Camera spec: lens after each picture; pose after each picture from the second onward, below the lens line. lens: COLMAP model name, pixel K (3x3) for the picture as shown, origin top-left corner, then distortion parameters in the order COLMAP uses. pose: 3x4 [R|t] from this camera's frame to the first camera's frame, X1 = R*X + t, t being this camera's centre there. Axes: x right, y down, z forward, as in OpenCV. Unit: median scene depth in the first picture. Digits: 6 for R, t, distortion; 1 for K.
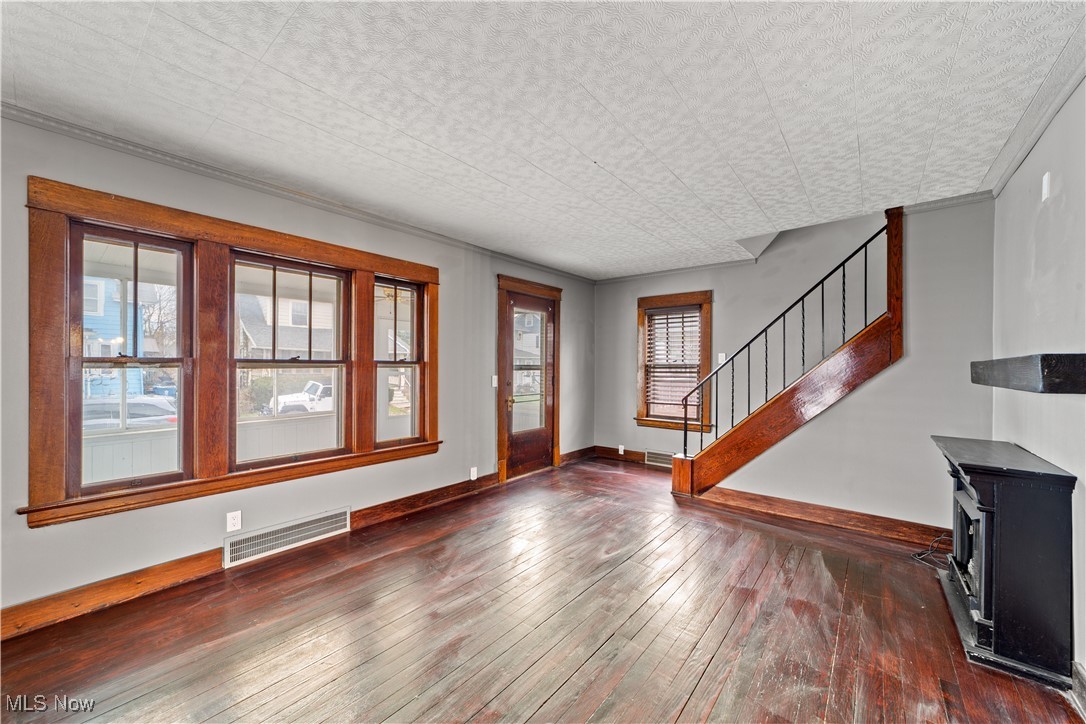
lens RADIAL K [[417.7, 0, 542.3], [0, 417.7, 365.7], [0, 0, 1]] dist [-0.000828, 0.000201]
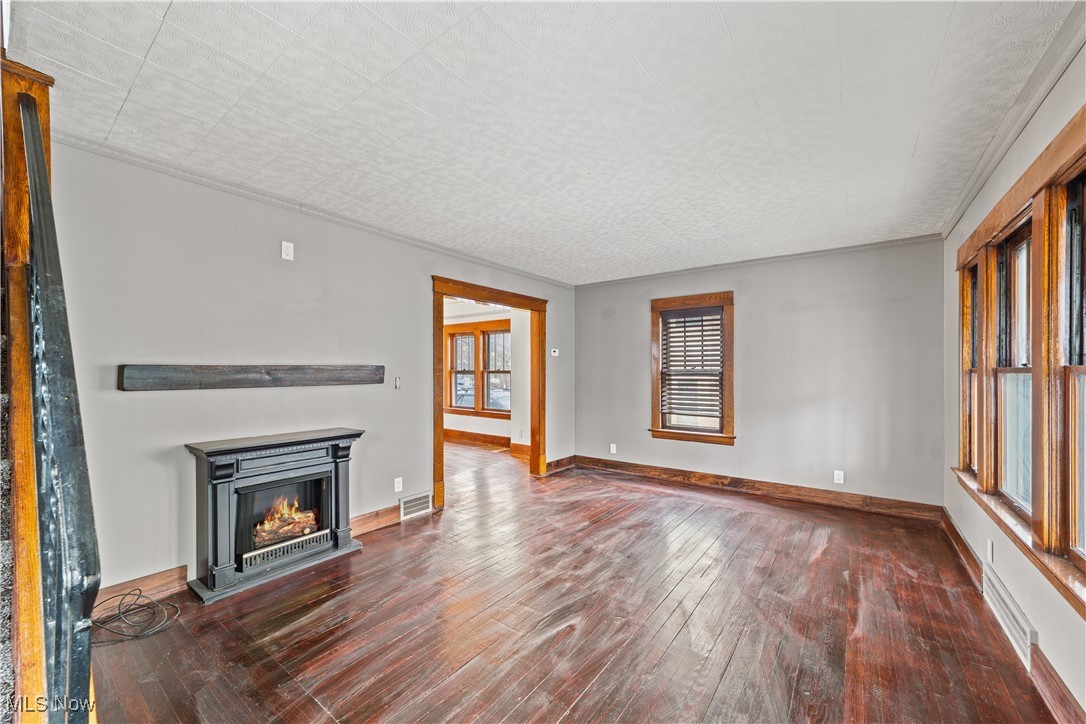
lens RADIAL K [[417.7, 0, 542.3], [0, 417.7, 365.7], [0, 0, 1]] dist [-0.000828, 0.000201]
pose [[-0.999416, -0.008144, -0.033180, 0.183235], [-0.007720, 0.999887, -0.012881, -0.002494], [0.033281, -0.012617, -0.999366, 1.355800]]
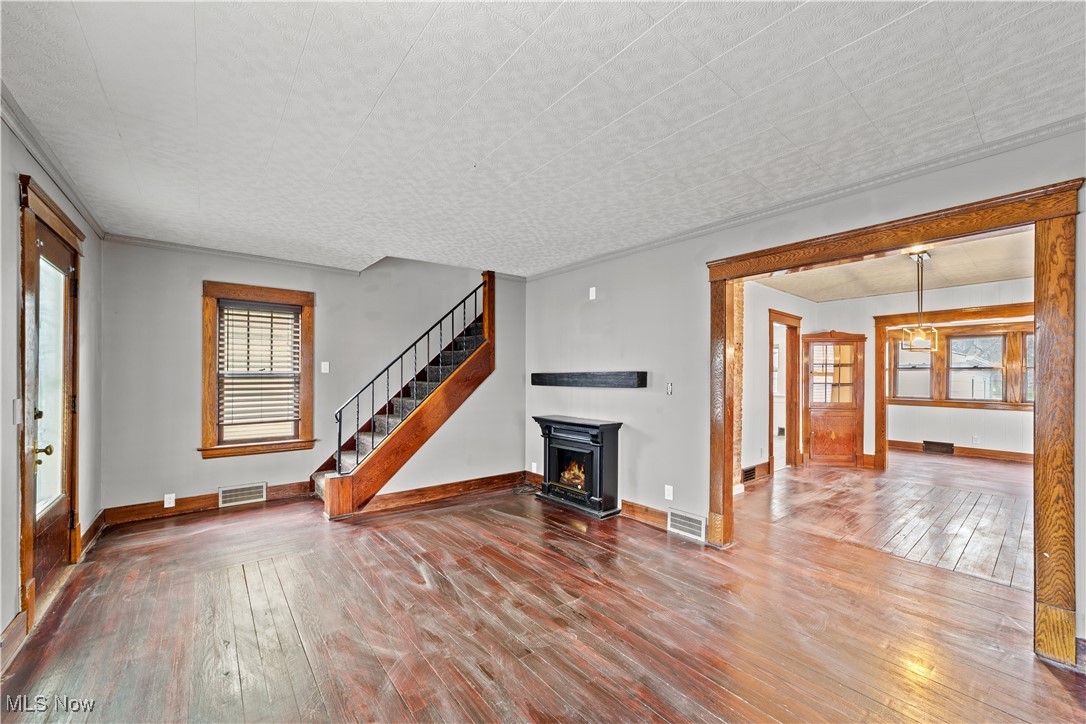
lens RADIAL K [[421.7, 0, 539.6], [0, 421.7, 370.8], [0, 0, 1]] dist [-0.008332, 0.000011]
pose [[0.207878, 0.006847, 0.978131, -0.536693], [-0.002619, 0.999976, -0.006443, -0.006234], [-0.978151, -0.001222, 0.207891, 0.436415]]
